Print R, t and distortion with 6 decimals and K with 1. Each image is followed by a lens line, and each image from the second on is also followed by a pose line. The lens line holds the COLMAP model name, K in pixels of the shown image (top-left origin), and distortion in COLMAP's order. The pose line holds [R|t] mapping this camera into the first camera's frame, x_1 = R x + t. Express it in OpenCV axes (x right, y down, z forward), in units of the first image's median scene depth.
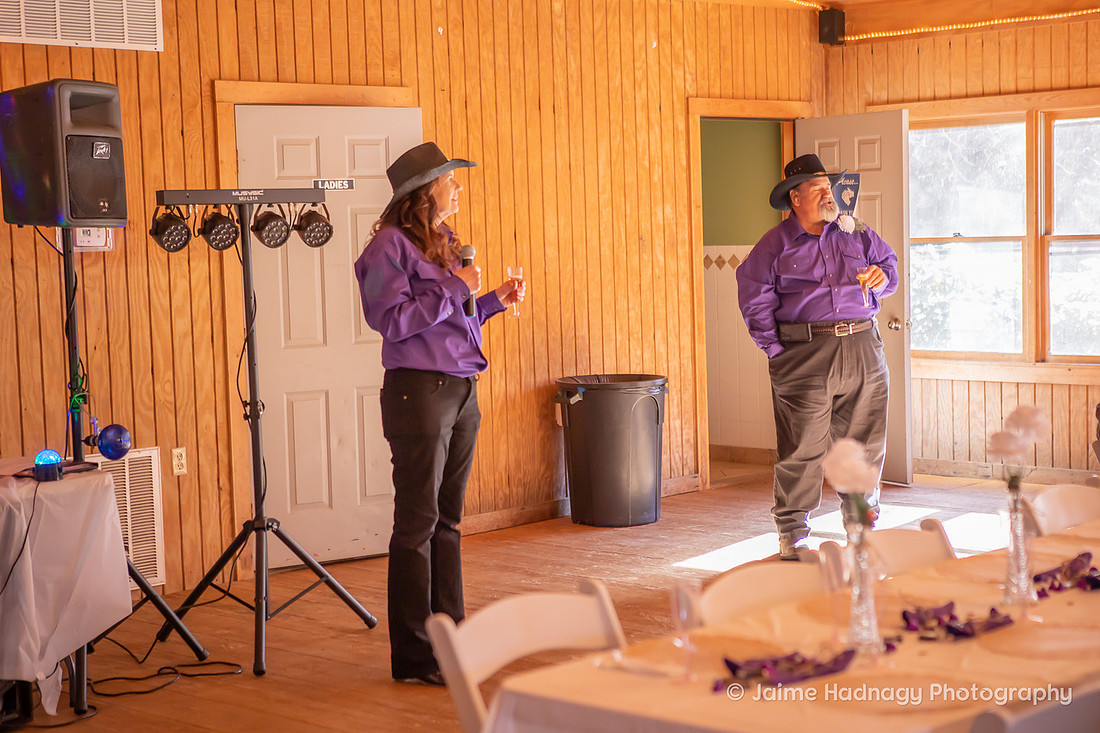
lens RADIAL K [[2011.8, 0, 554.3], [0, 2011.8, 367.0], [0, 0, 1]] dist [0.141166, 0.000000]
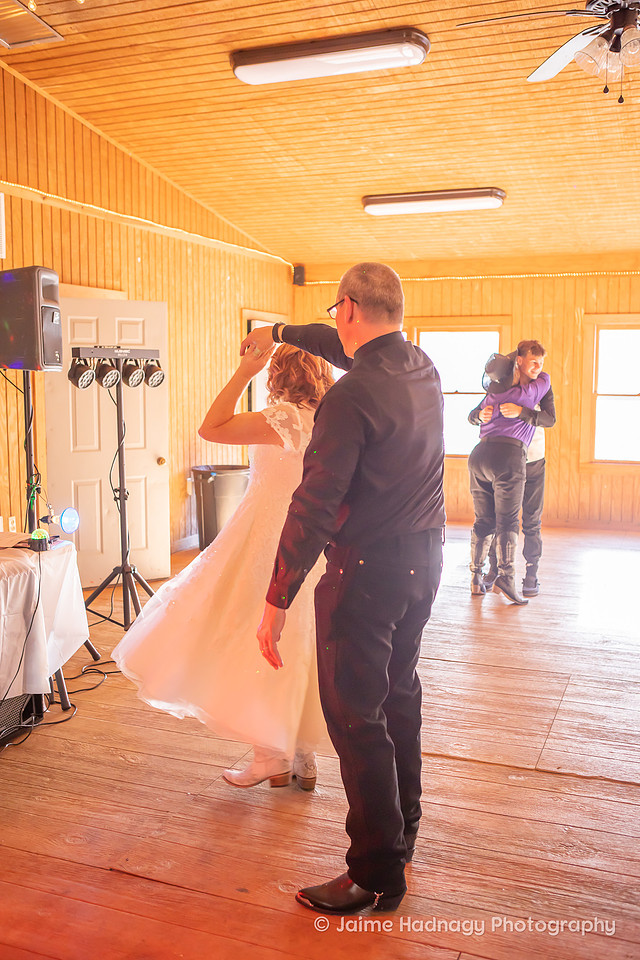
lens RADIAL K [[951.0, 0, 318.4], [0, 951.0, 482.6], [0, 0, 1]] dist [-0.062678, 0.000000]
pose [[0.923690, -0.012142, 0.382949, -0.210350], [-0.000618, 0.999449, 0.033178, -0.008537], [-0.383141, -0.030883, 0.923174, 0.211084]]
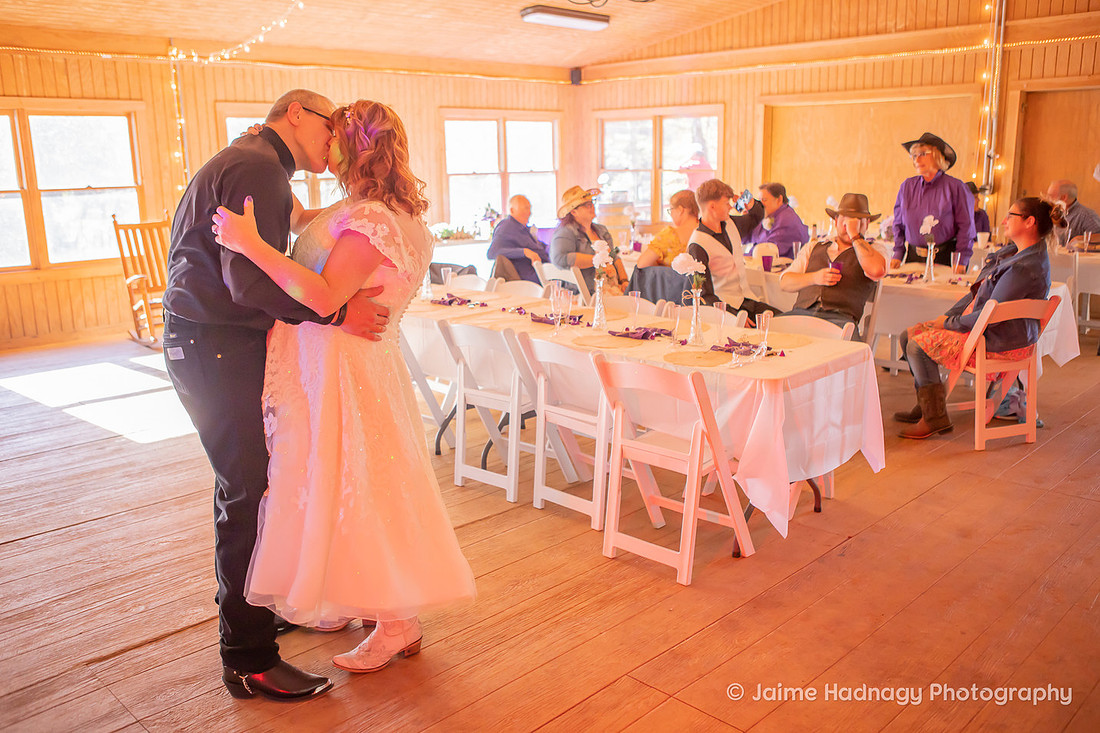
lens RADIAL K [[937.0, 0, 541.0], [0, 937.0, 374.3], [0, 0, 1]] dist [-0.093141, 0.099263]
pose [[0.011091, -0.193548, 0.981028, -0.336306], [0.089489, 0.977344, 0.191809, -0.018501], [-0.995926, 0.085664, 0.028160, 0.442757]]
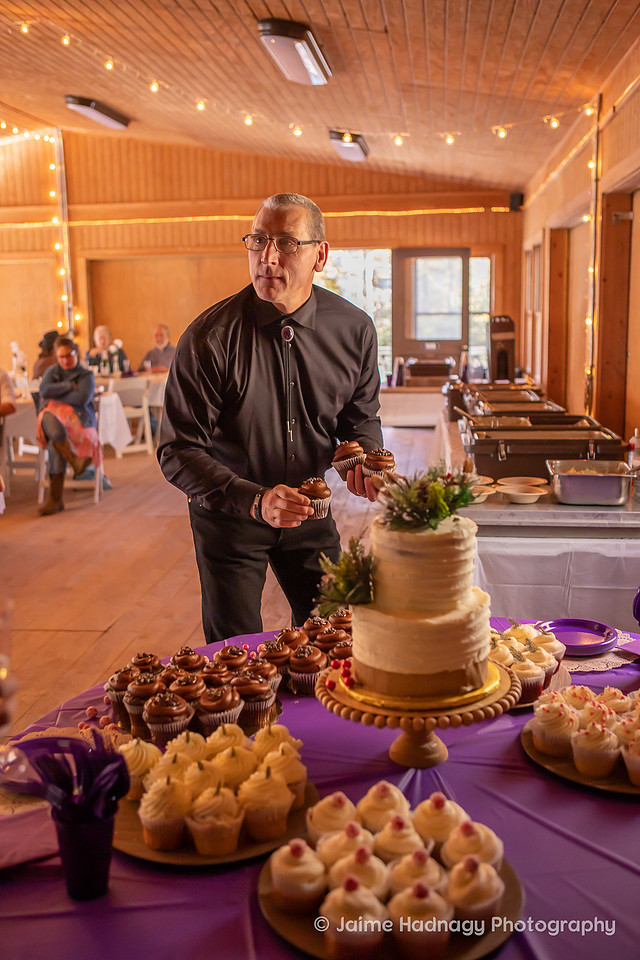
lens RADIAL K [[955.8, 0, 320.2], [0, 955.8, 475.3], [0, 0, 1]] dist [-0.036259, 0.000000]
pose [[-0.610109, -0.099778, 0.786010, -0.556765], [0.095200, 0.975620, 0.197743, -0.016953], [-0.786577, 0.195473, -0.585736, 0.505339]]
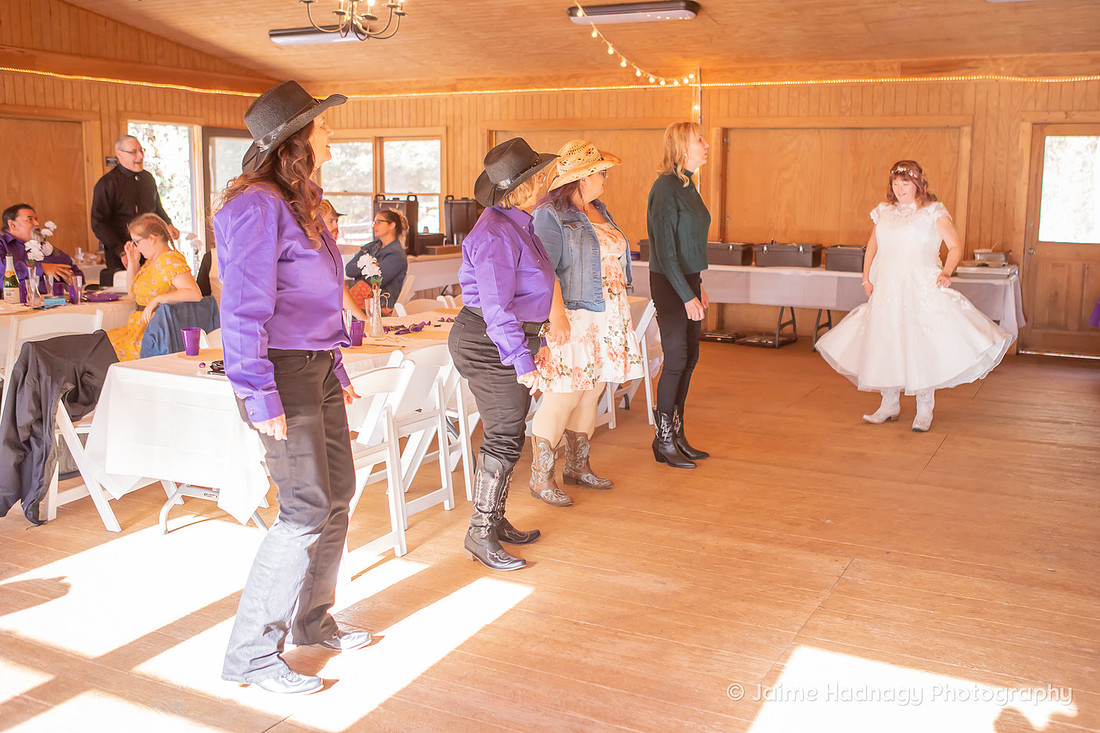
lens RADIAL K [[1031.8, 0, 588.5], [0, 1031.8, 330.1], [0, 0, 1]] dist [-0.064944, 0.000000]
pose [[-0.950848, 0.062152, -0.303358, 0.248703], [-0.004605, 0.976704, 0.214542, -0.071720], [0.309625, 0.205394, -0.928410, 0.998726]]
